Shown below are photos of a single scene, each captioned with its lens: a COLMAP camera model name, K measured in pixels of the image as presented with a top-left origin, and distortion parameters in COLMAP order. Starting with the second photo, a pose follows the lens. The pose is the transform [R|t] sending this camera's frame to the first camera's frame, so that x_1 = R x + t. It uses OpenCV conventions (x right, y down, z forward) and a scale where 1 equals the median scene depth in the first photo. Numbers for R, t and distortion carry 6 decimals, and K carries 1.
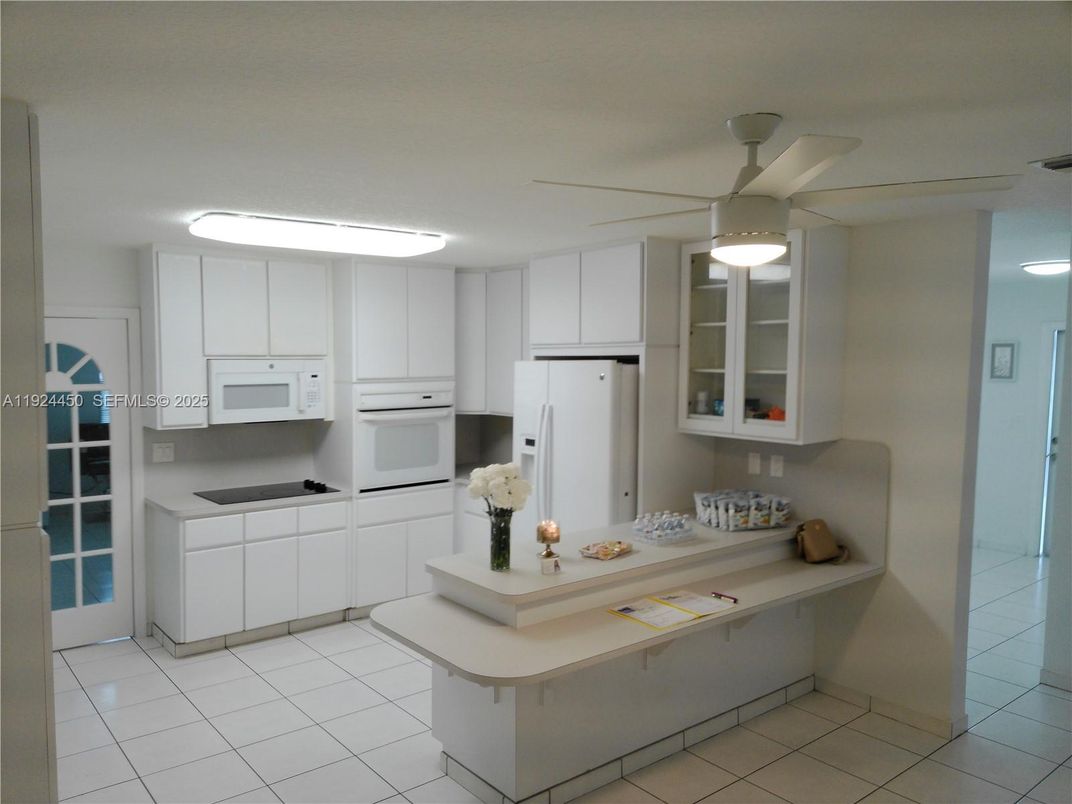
lens RADIAL K [[797.4, 0, 536.0], [0, 797.4, 402.0], [0, 0, 1]] dist [0.051955, -0.002525]
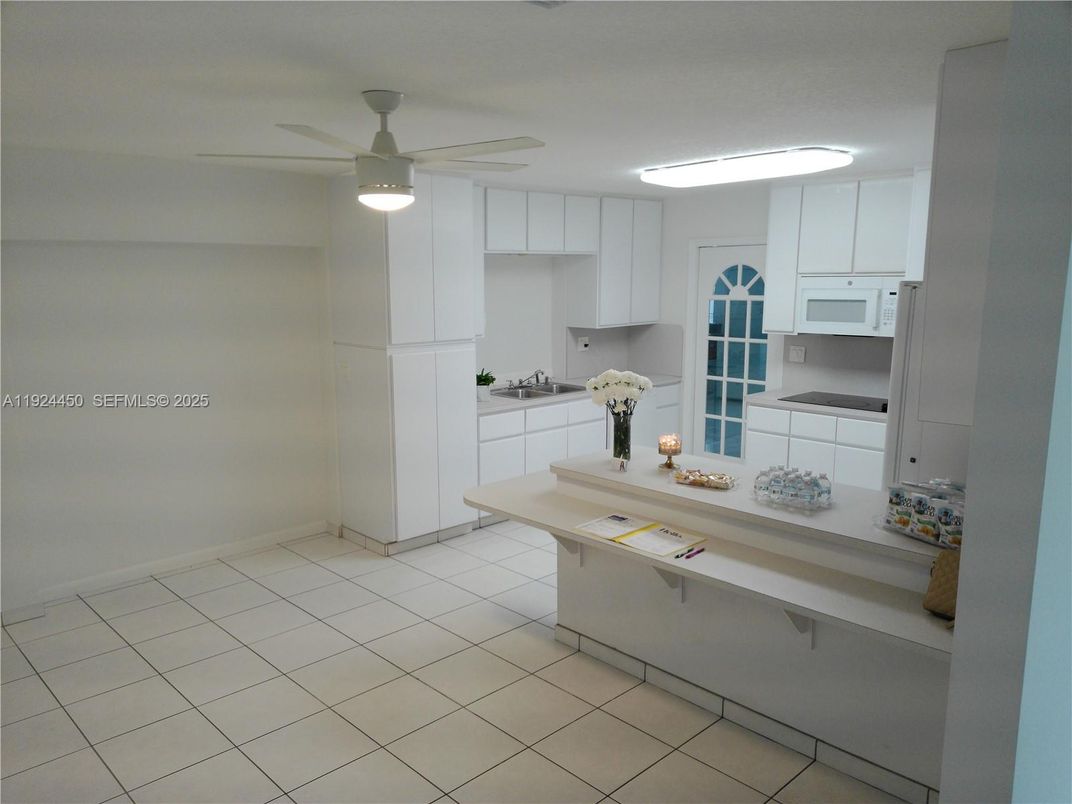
lens RADIAL K [[797.4, 0, 536.0], [0, 797.4, 402.0], [0, 0, 1]] dist [0.051955, -0.002525]
pose [[0.098546, 0.159197, -0.982316, 0.749065], [-0.053533, 0.986540, 0.154511, -0.033910], [0.993692, 0.037359, 0.105742, 0.517376]]
